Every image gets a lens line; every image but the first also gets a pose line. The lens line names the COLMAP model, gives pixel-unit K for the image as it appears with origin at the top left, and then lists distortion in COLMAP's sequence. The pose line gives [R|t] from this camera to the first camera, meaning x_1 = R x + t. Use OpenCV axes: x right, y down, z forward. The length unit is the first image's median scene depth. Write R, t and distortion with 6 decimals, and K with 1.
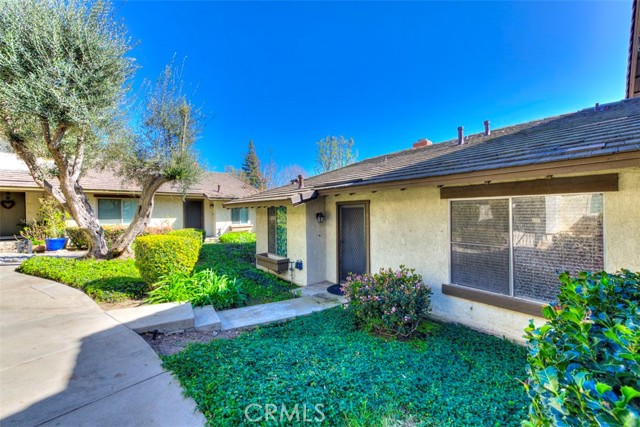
lens RADIAL K [[246.3, 0, 321.2], [0, 246.3, 212.4], [0, 0, 1]] dist [0.014838, -0.000235]
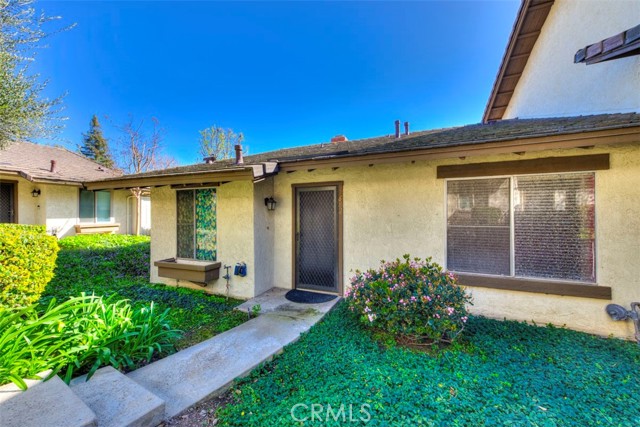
lens RADIAL K [[246.3, 0, 321.2], [0, 246.3, 212.4], [0, 0, 1]] dist [0.014838, -0.000235]
pose [[0.890321, 0.009699, 0.455231, -0.226169], [-0.005135, 0.999923, -0.011263, 0.060555], [-0.455305, 0.007690, 0.890302, 0.286432]]
